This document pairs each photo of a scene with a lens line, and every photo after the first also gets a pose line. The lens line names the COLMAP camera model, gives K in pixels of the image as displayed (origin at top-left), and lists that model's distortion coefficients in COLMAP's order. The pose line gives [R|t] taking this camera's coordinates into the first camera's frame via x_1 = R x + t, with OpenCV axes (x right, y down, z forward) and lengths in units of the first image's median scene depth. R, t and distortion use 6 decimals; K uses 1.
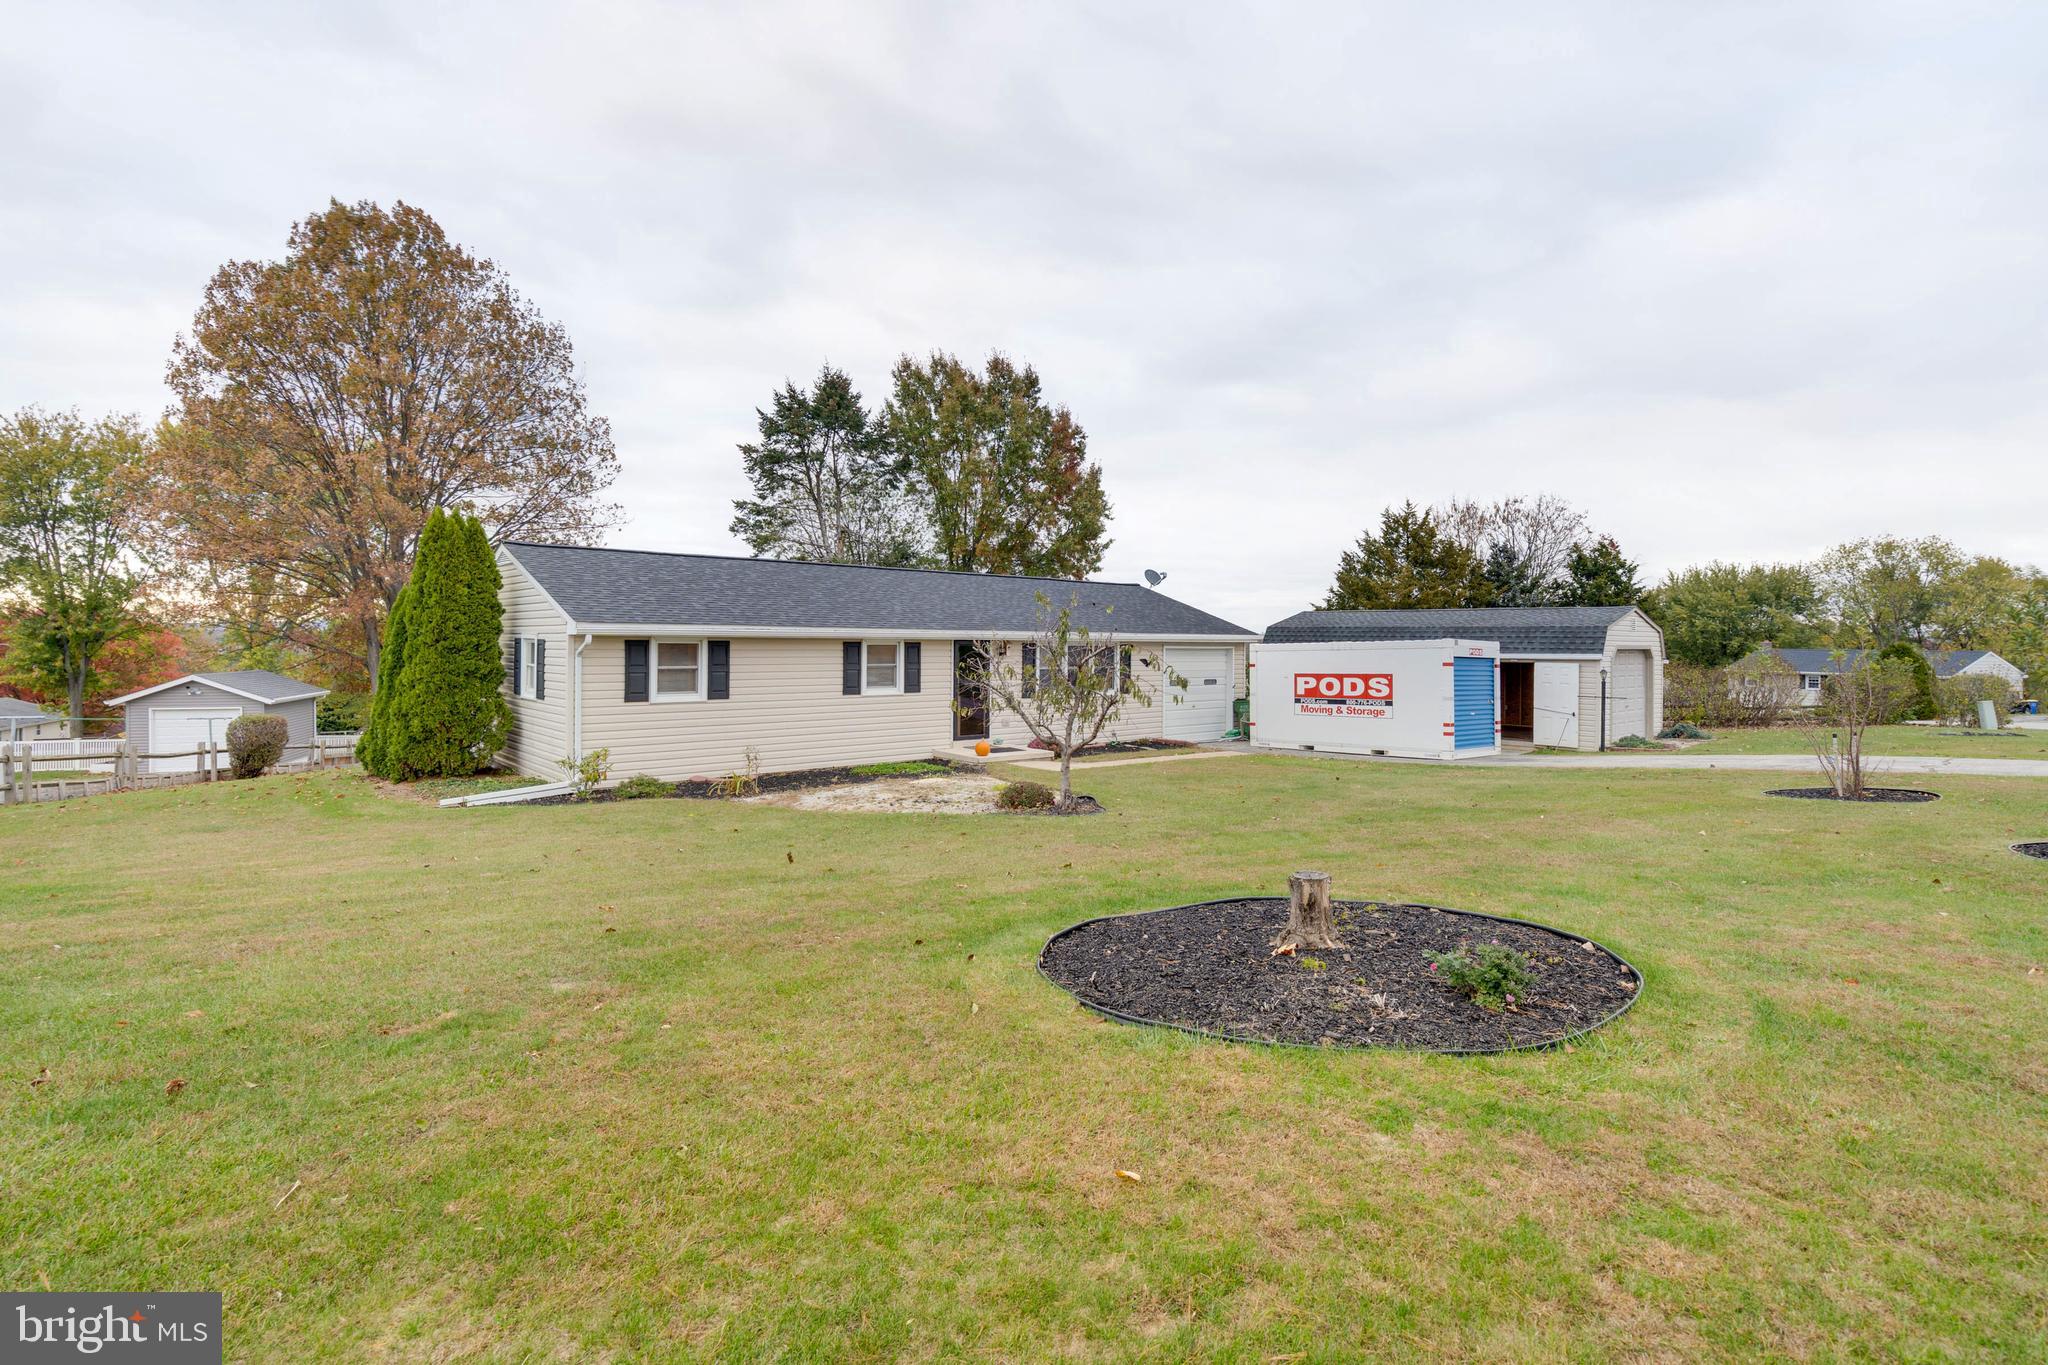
lens RADIAL K [[950.1, 0, 1017.8], [0, 950.1, 667.3], [0, 0, 1]] dist [-0.006521, 0.008768]
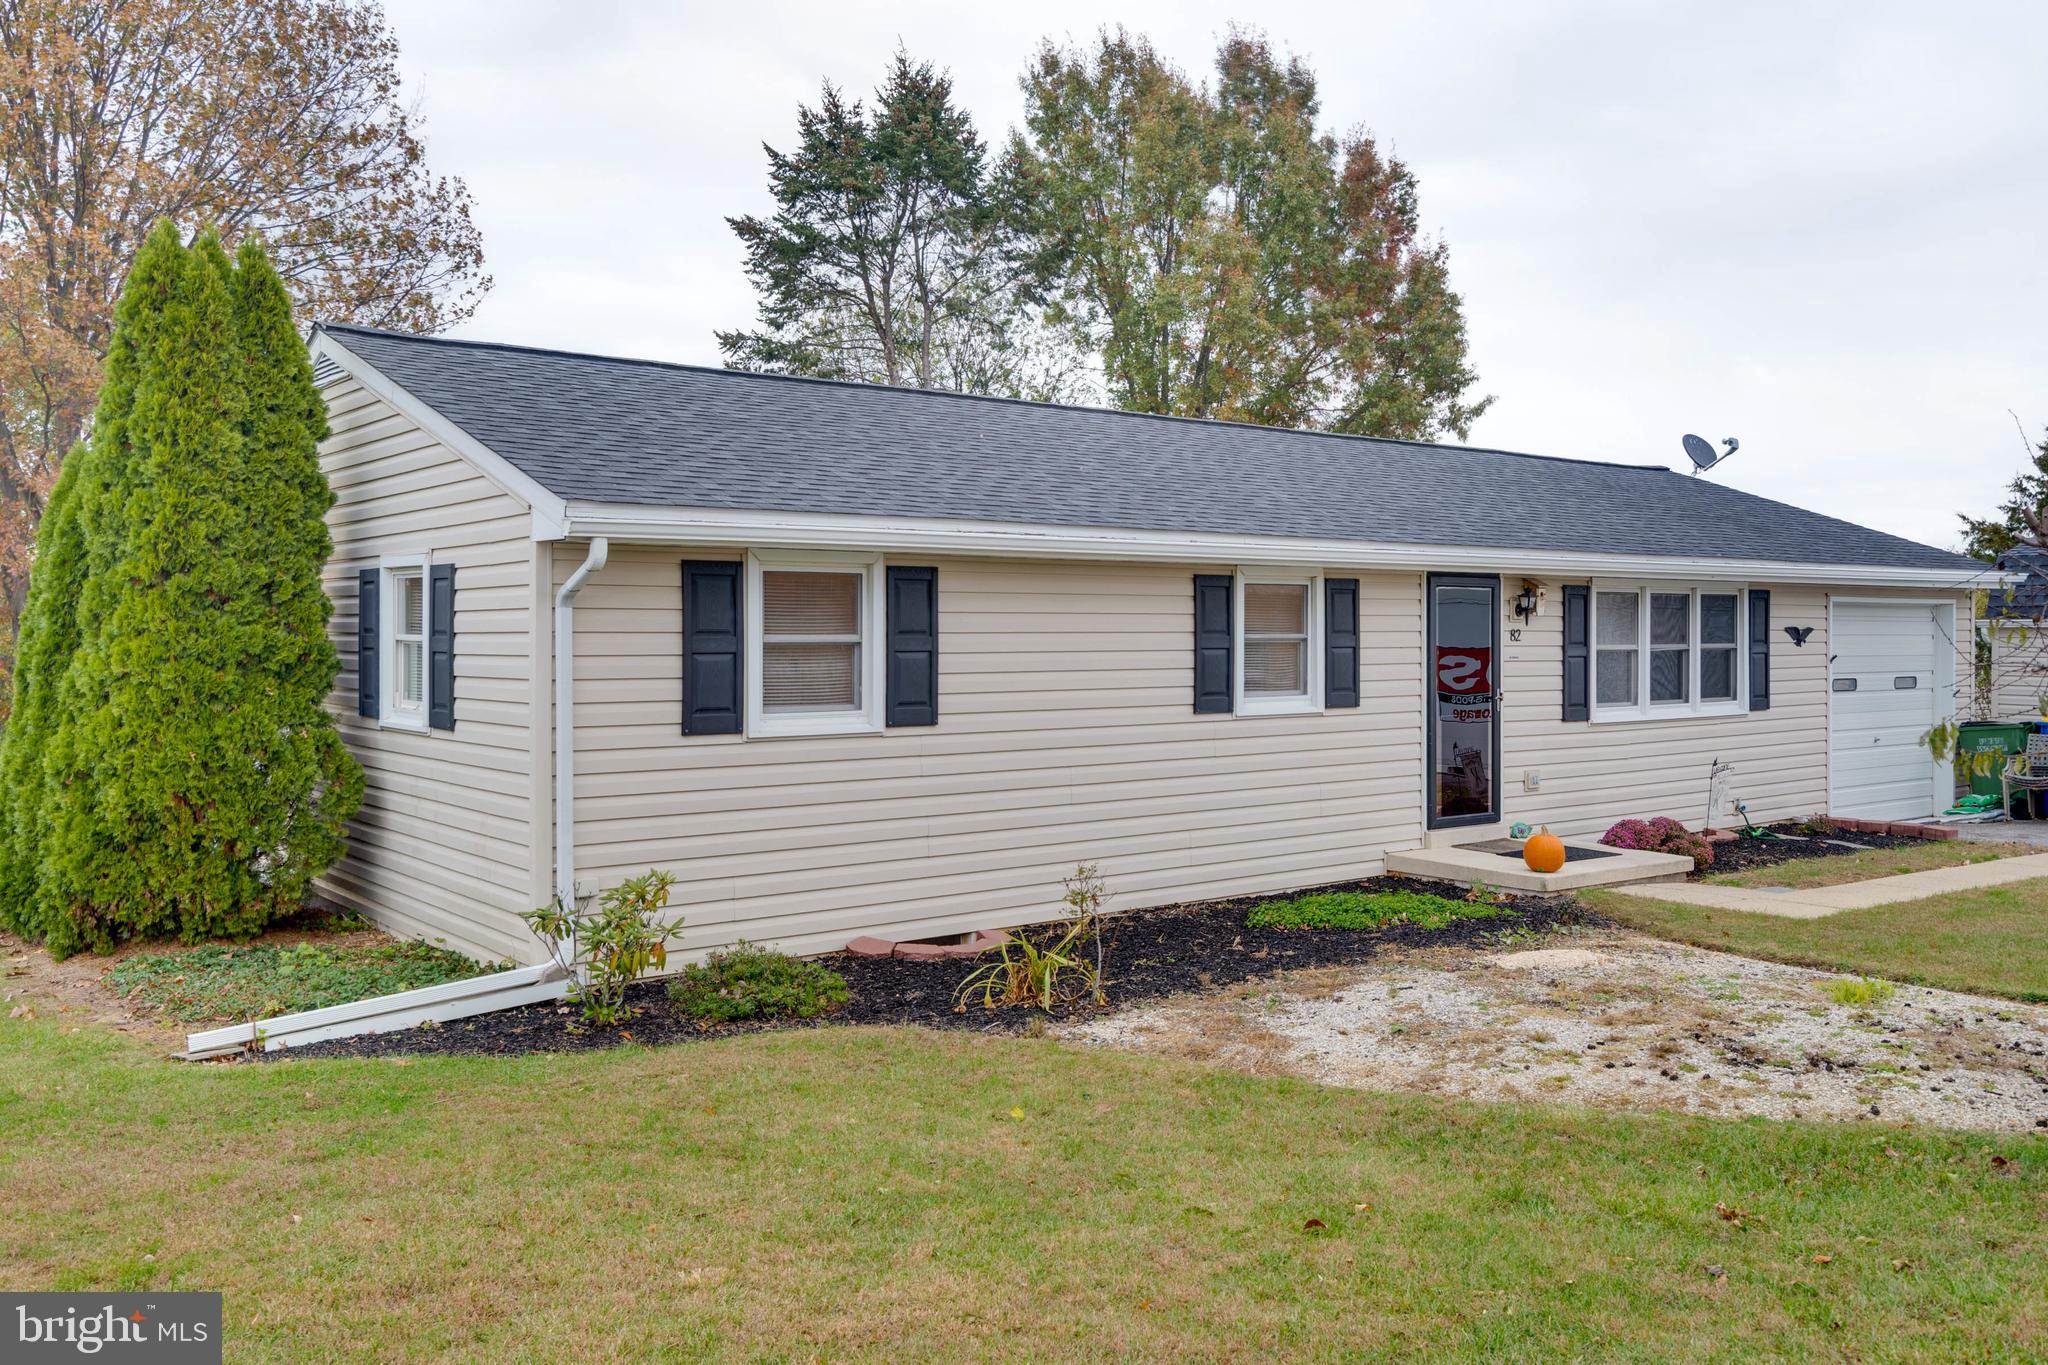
lens RADIAL K [[1655.9, 0, 1024.0], [0, 1655.9, 682.5], [0, 0, 1]] dist [-0.027914, 0.061121]
pose [[0.998198, -0.007396, -0.059546, -0.212893], [0.007728, 0.999956, 0.005358, 0.012155], [0.059504, -0.005808, 0.998211, 0.334942]]
